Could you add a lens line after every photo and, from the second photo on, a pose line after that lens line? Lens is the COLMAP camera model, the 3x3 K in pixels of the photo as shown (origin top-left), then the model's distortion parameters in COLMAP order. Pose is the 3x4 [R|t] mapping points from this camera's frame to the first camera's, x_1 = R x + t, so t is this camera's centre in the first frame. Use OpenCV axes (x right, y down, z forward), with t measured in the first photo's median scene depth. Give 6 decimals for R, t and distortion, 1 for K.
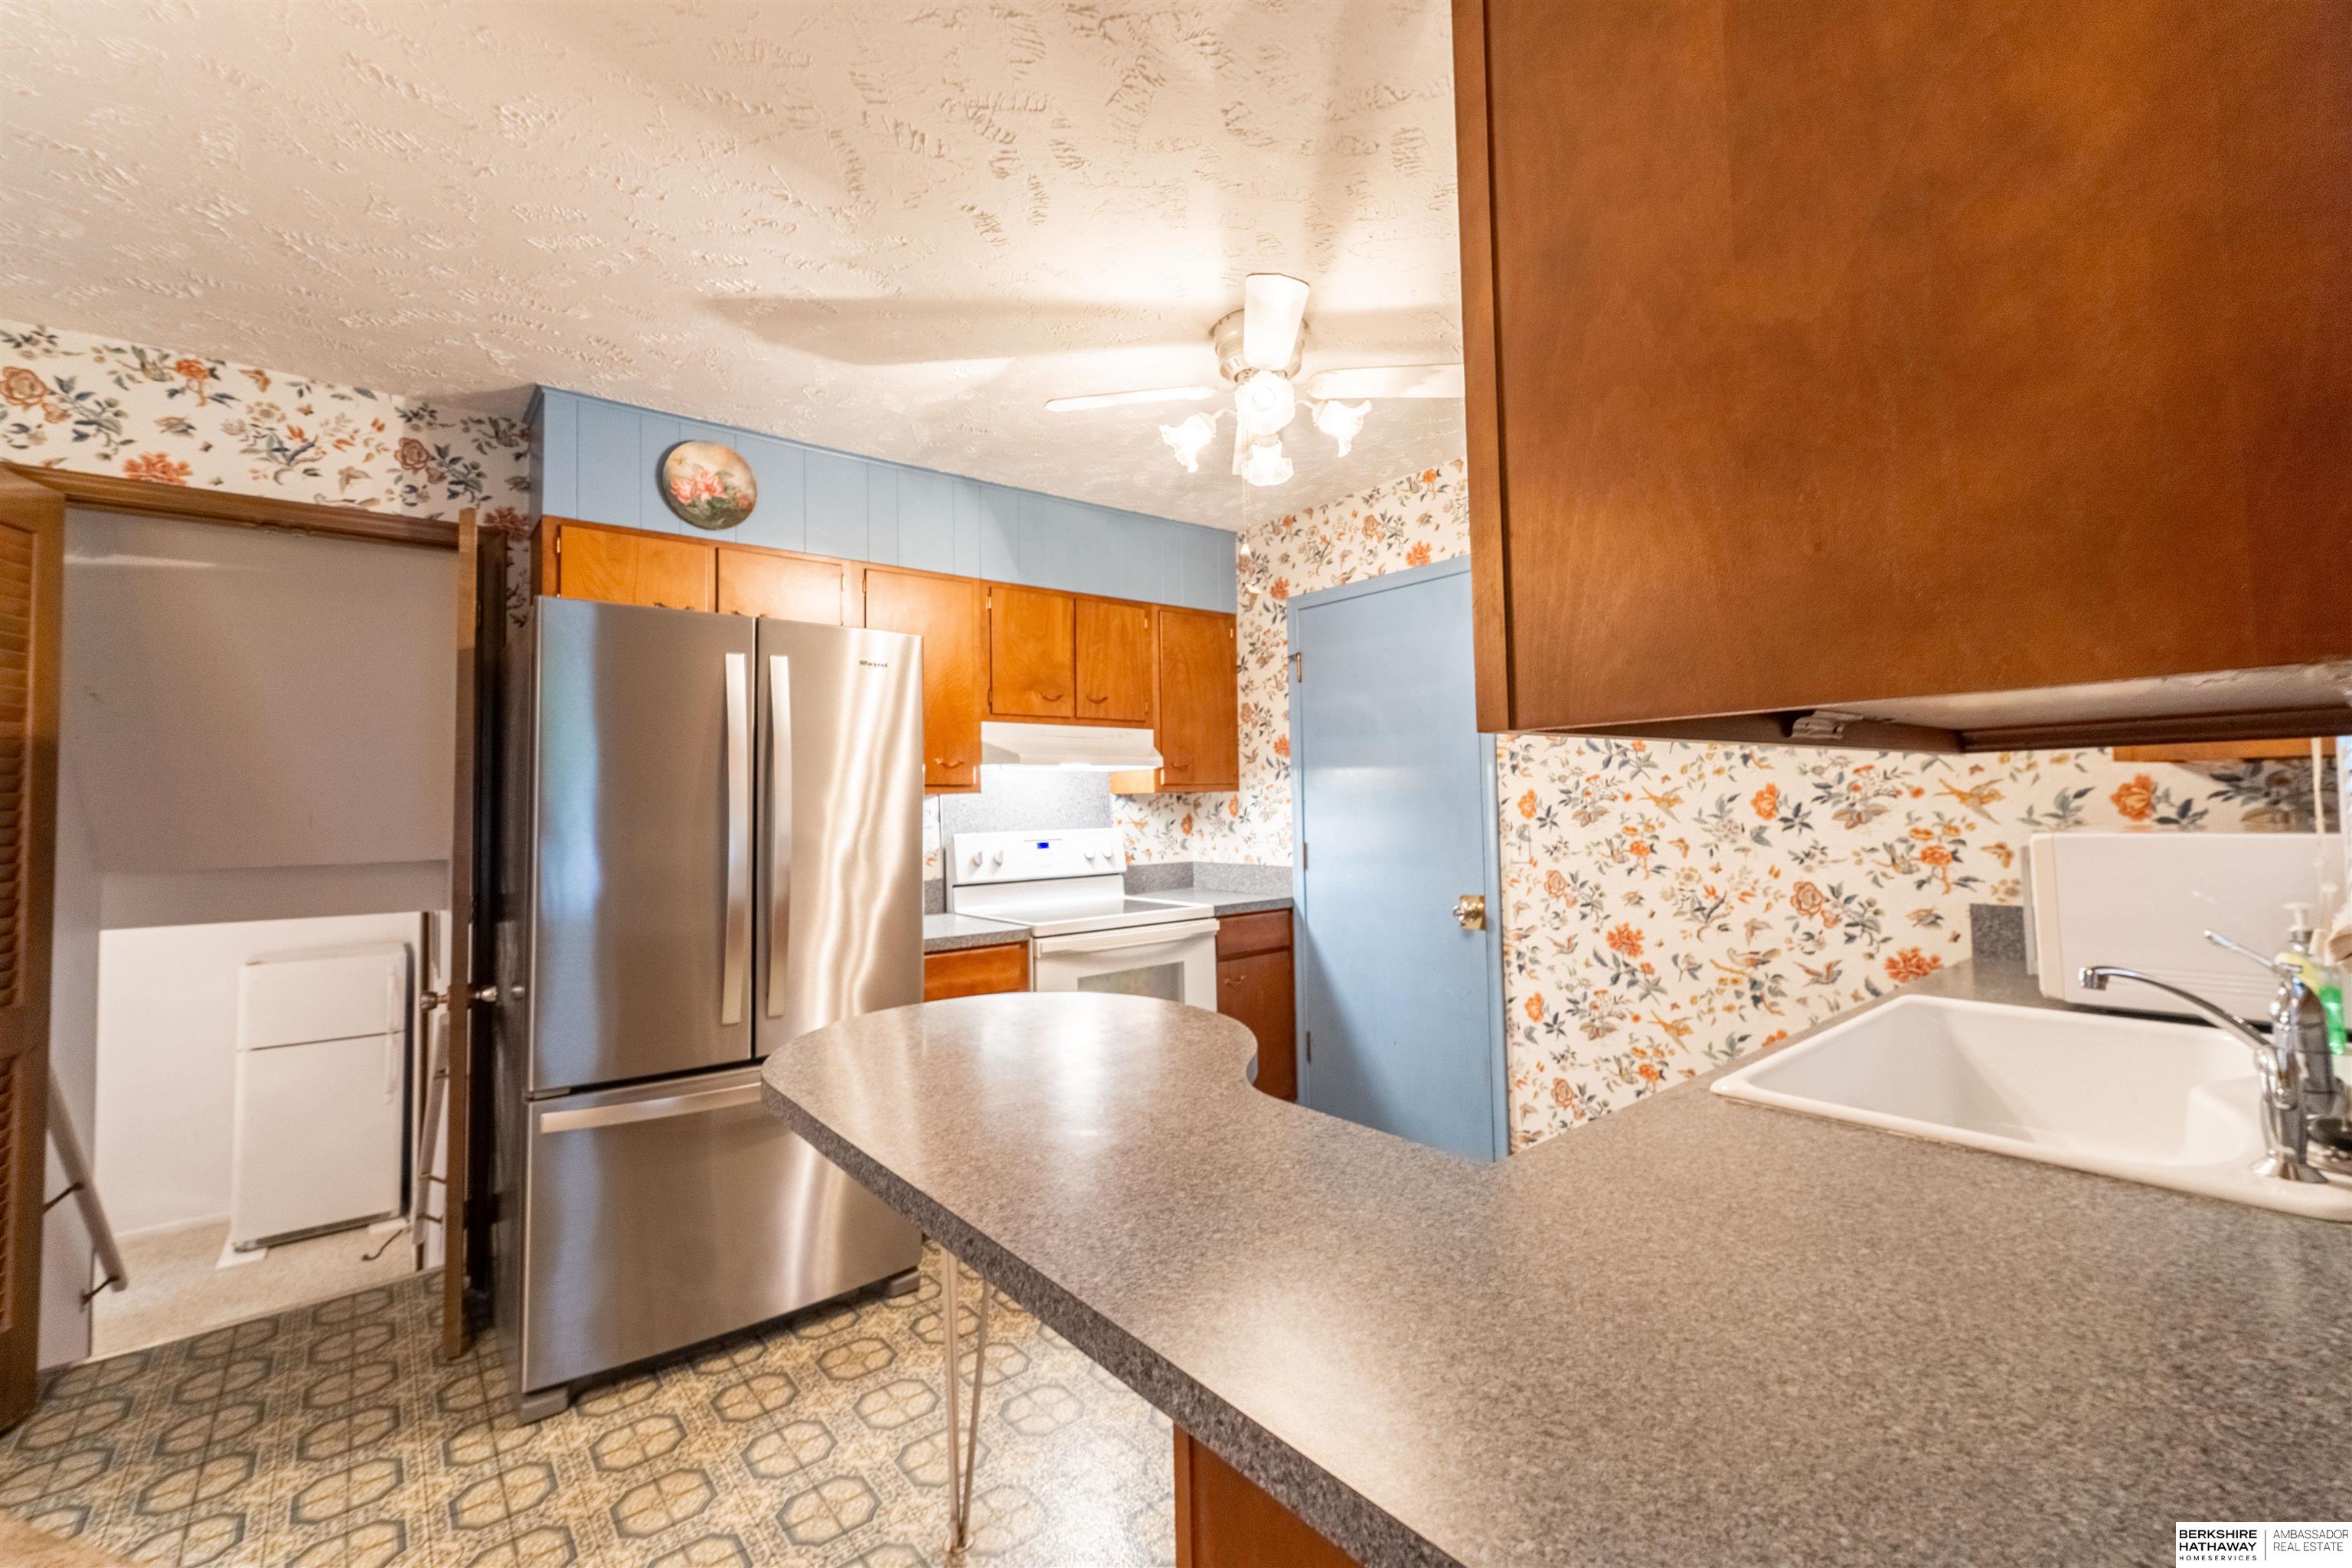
lens RADIAL K [[989.3, 0, 1180.8], [0, 989.3, 763.5], [0, 0, 1]] dist [0.007980, -0.001468]
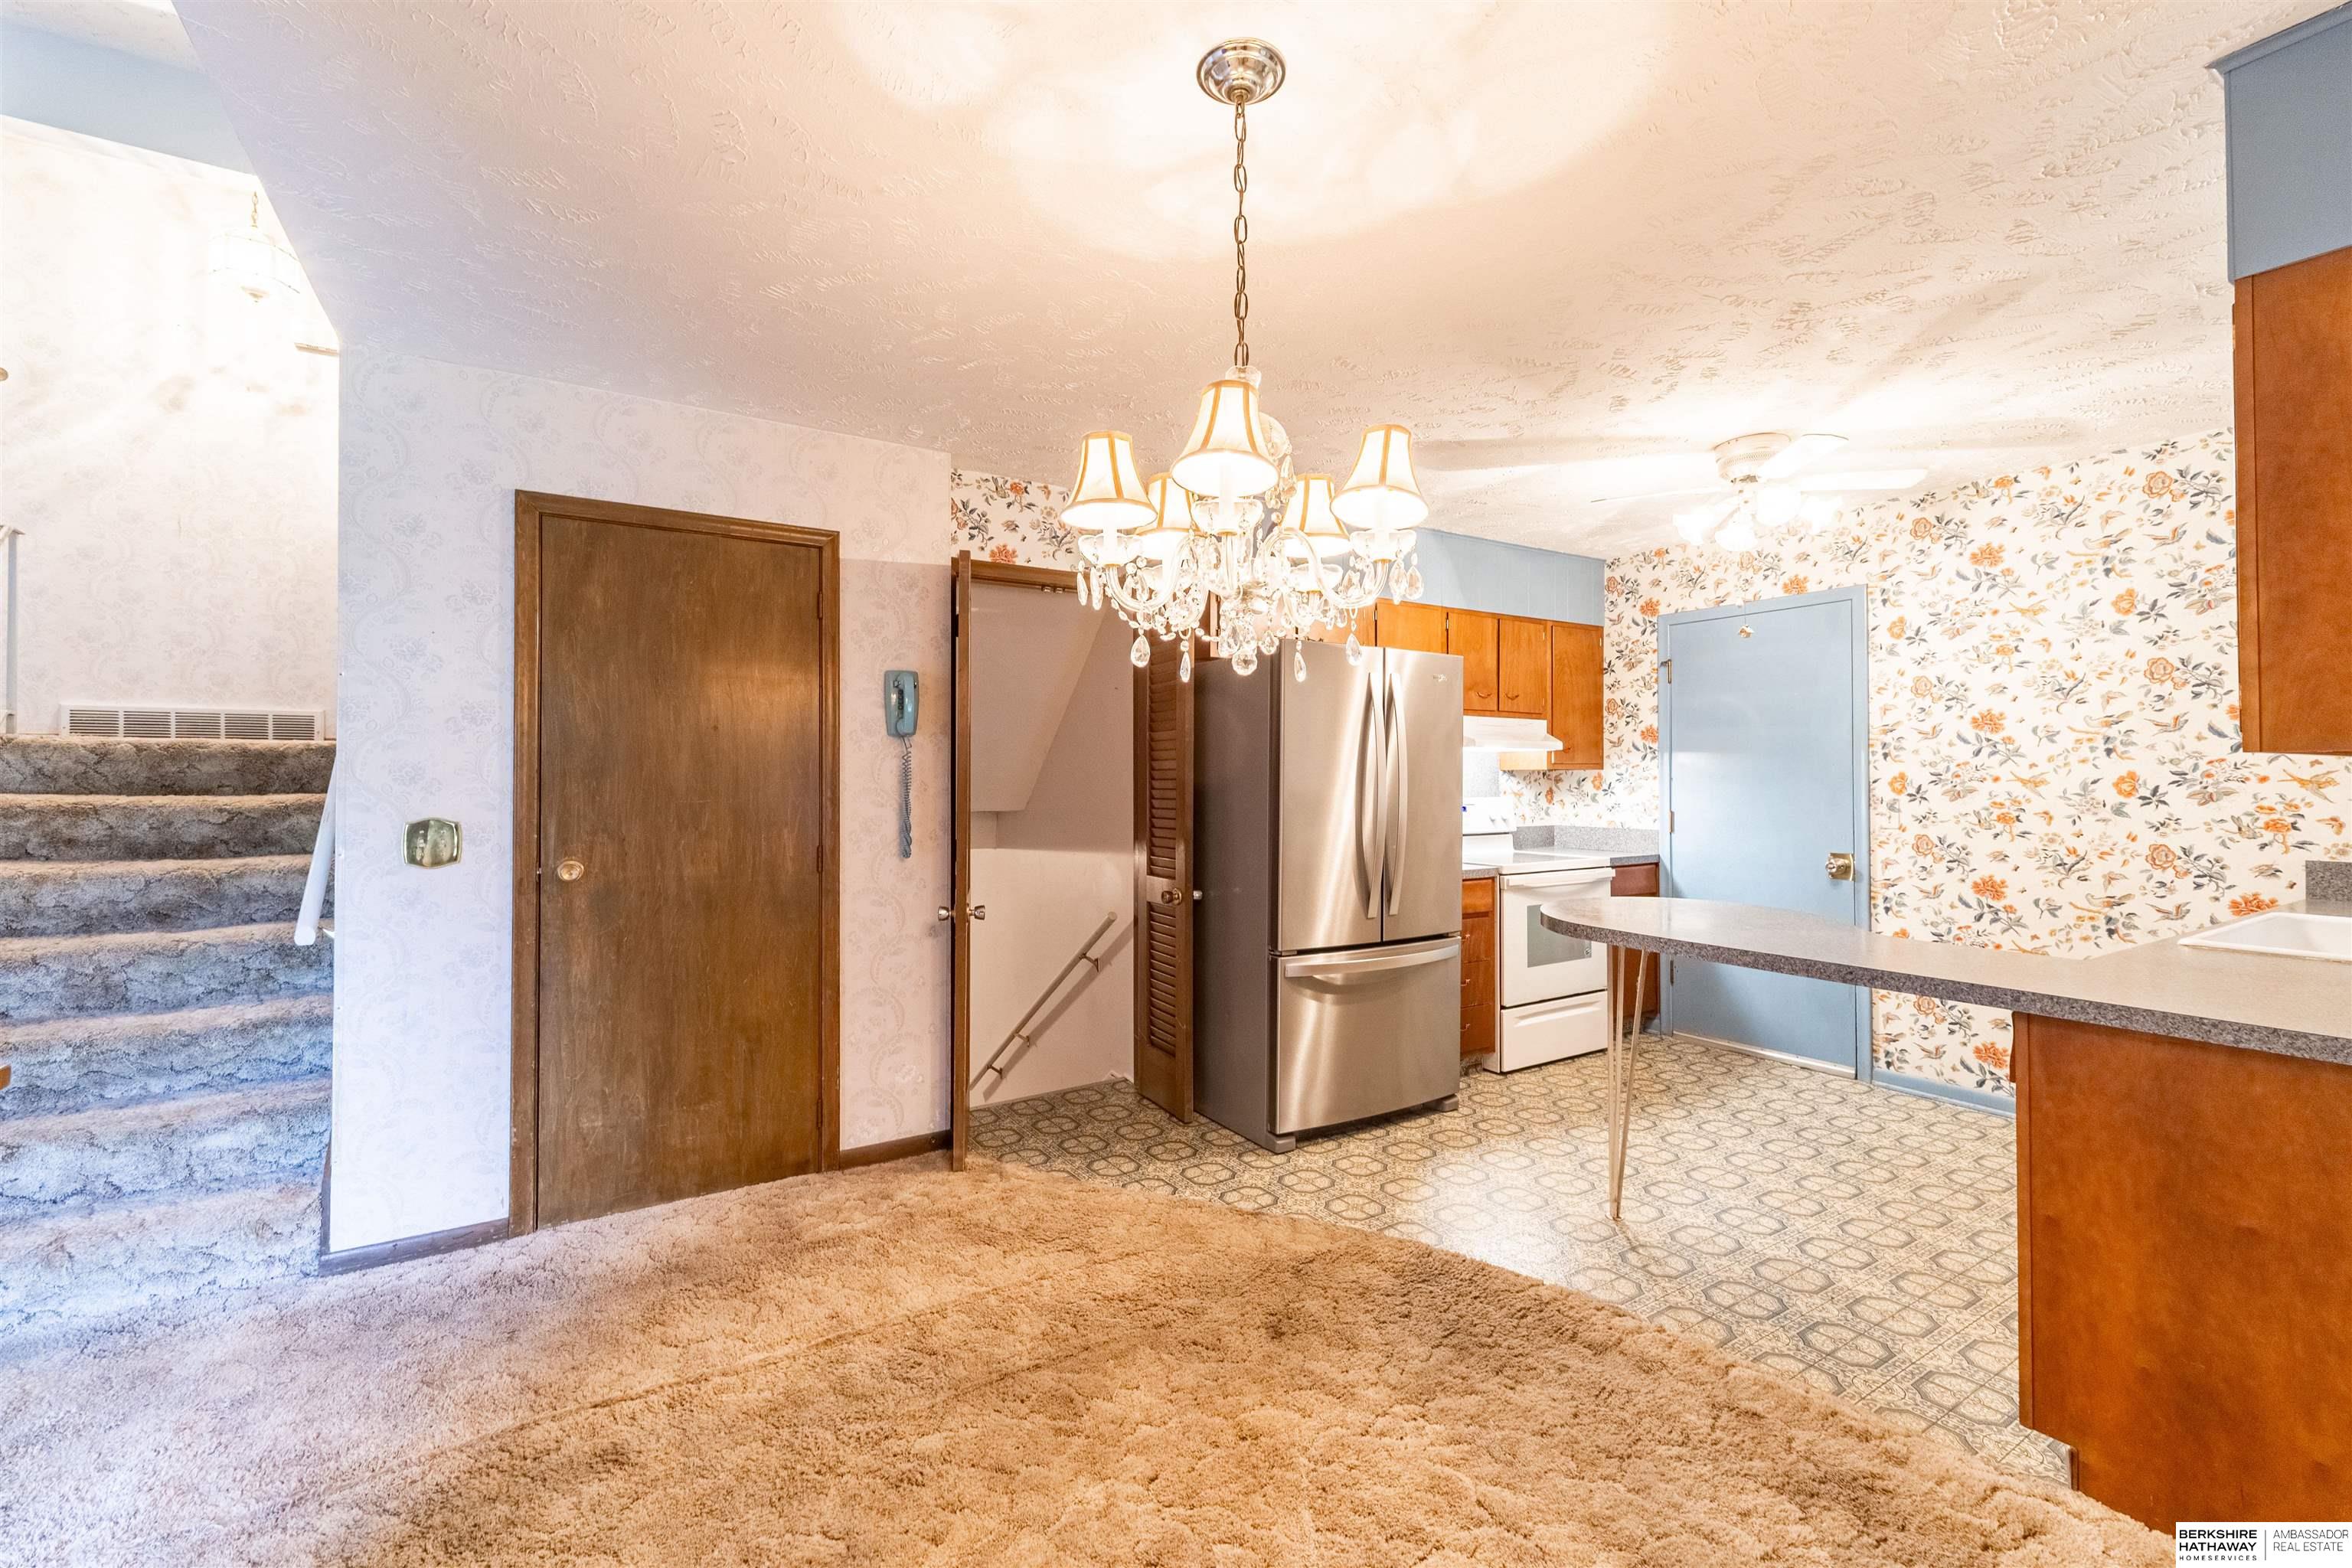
lens RADIAL K [[989.3, 0, 1180.7], [0, 989.3, 772.0], [0, 0, 1]] dist [0.007980, -0.001468]
pose [[0.992230, 0.016244, -0.123350, -0.470072], [-0.012069, 0.999331, 0.034518, -0.008275], [0.123828, -0.032762, 0.991763, -0.449302]]
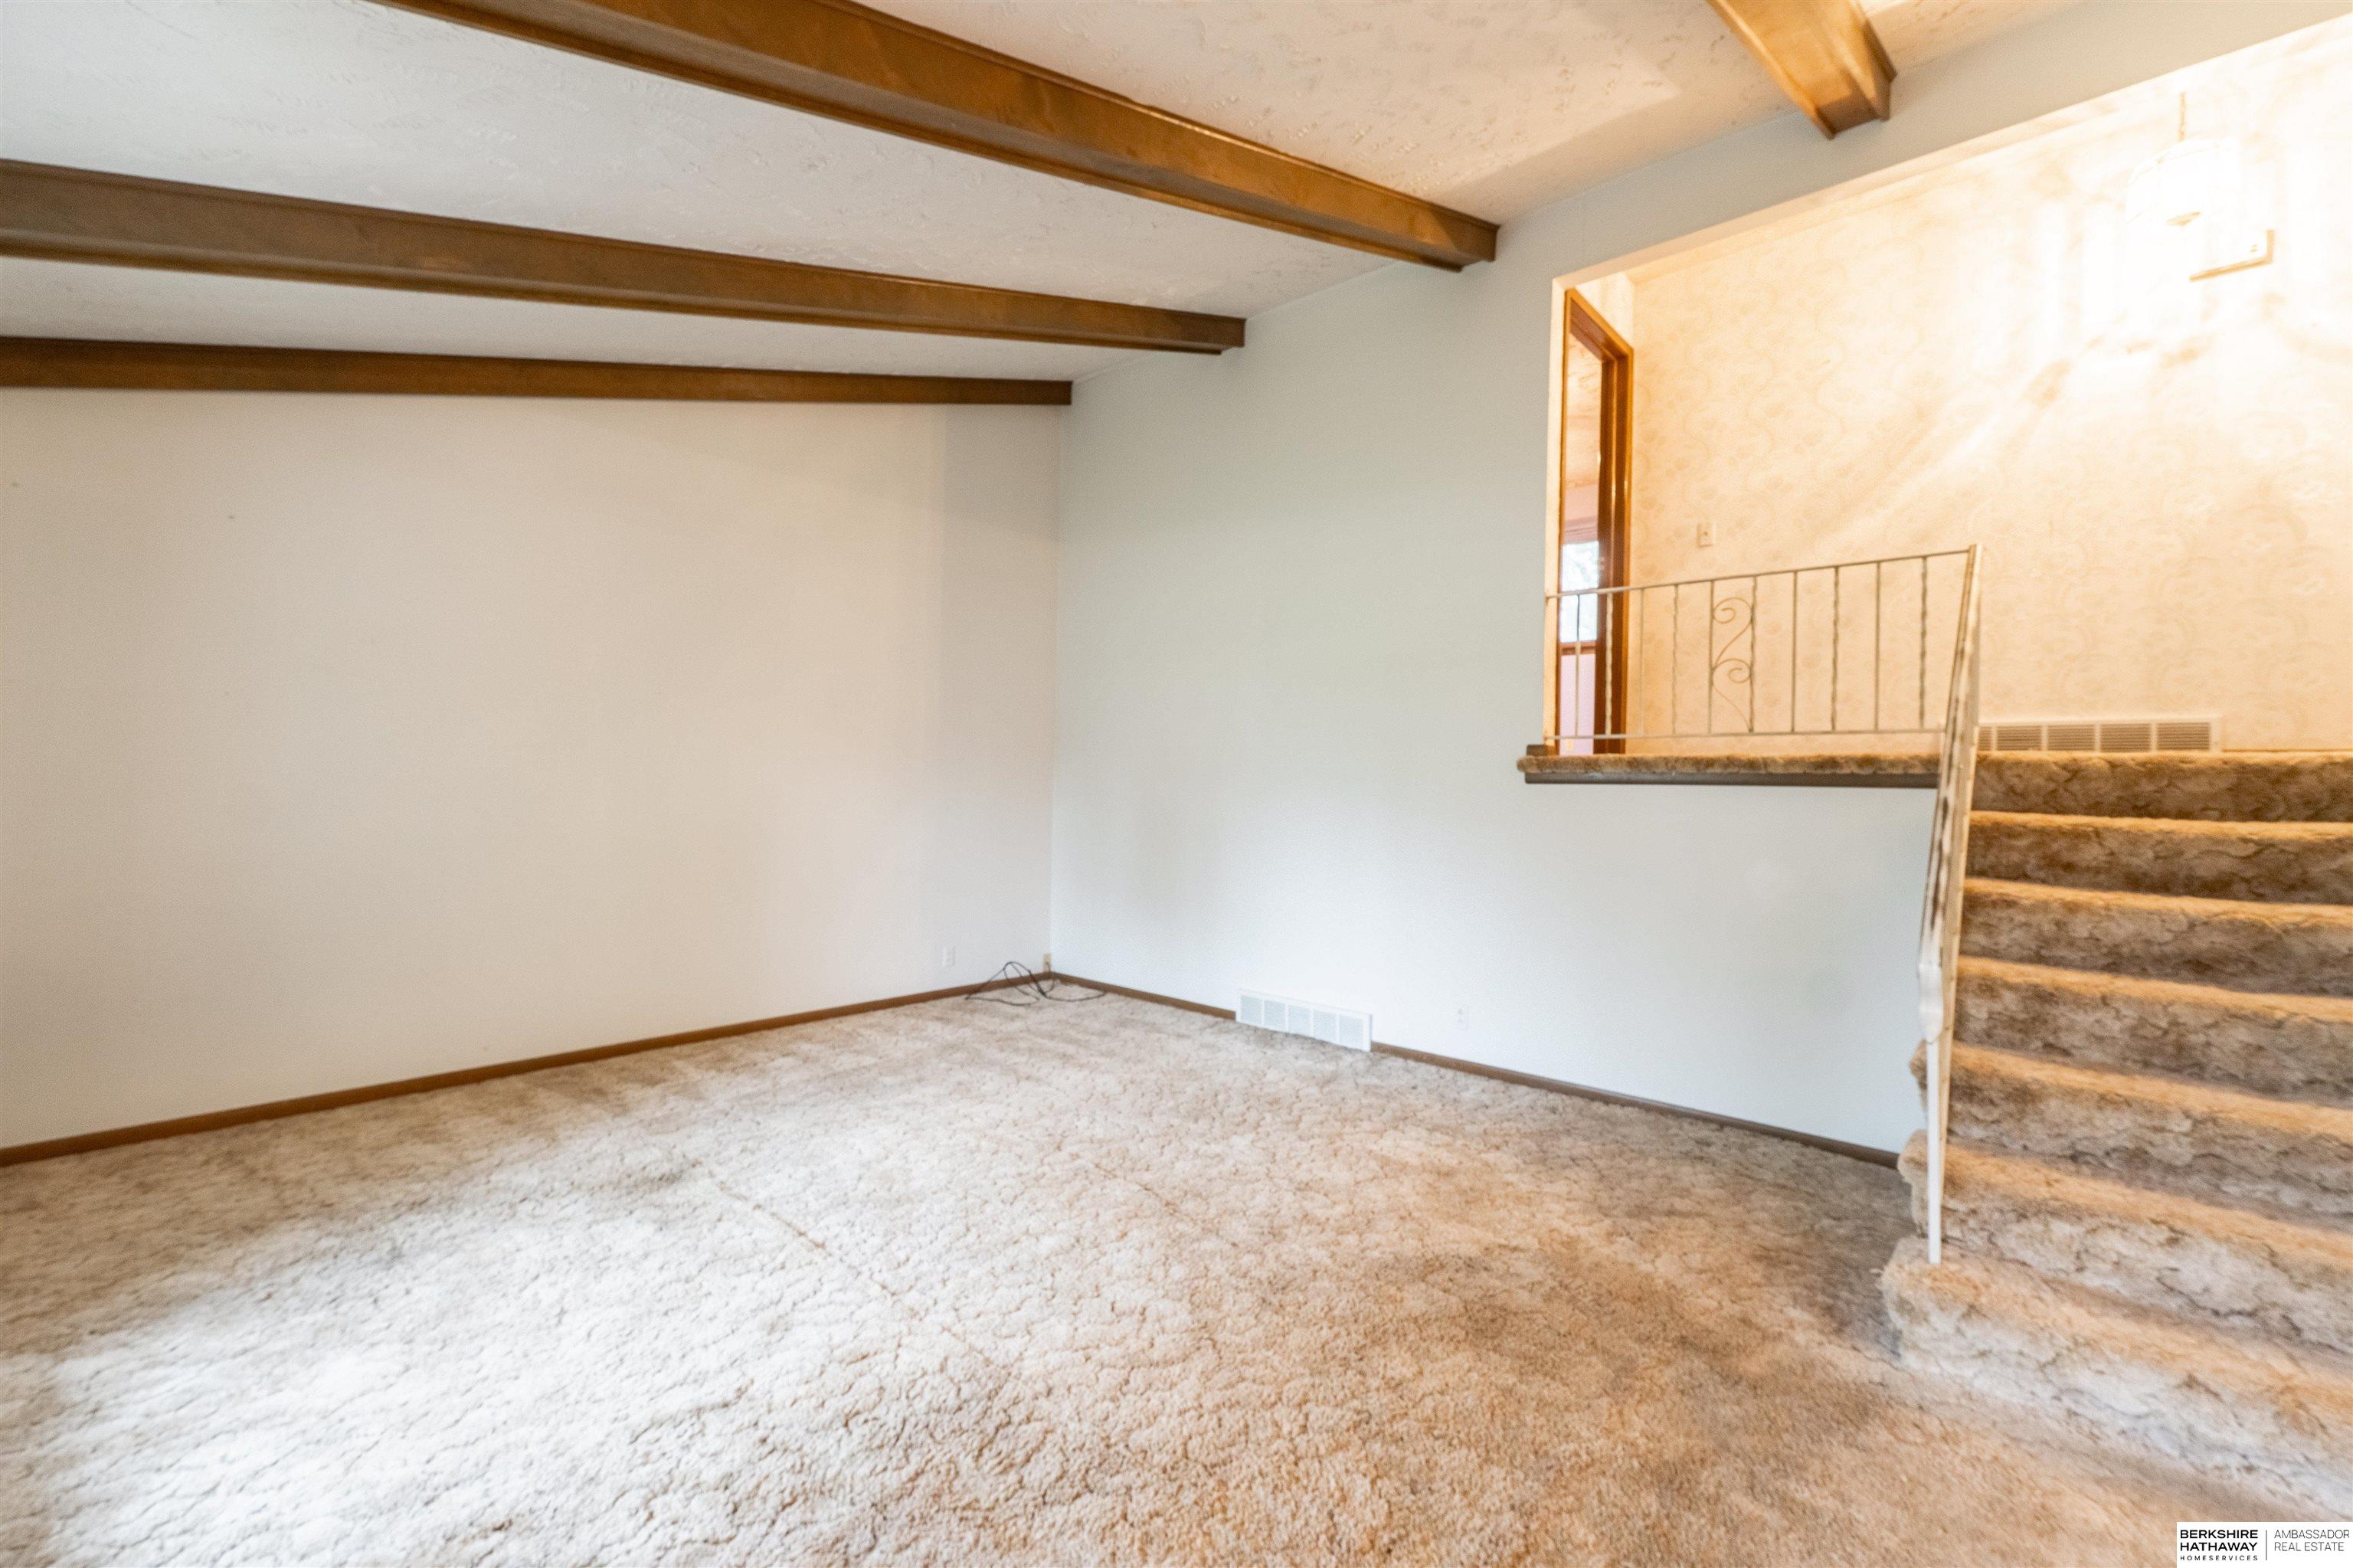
lens RADIAL K [[989.8, 0, 1179.5], [0, 989.8, 778.6], [0, 0, 1]] dist [0.007980, -0.001468]
pose [[0.143170, 0.020313, -0.989490, -0.752855], [0.019795, 0.999531, 0.023383, -0.009072], [0.989500, -0.022935, 0.142701, -0.512682]]
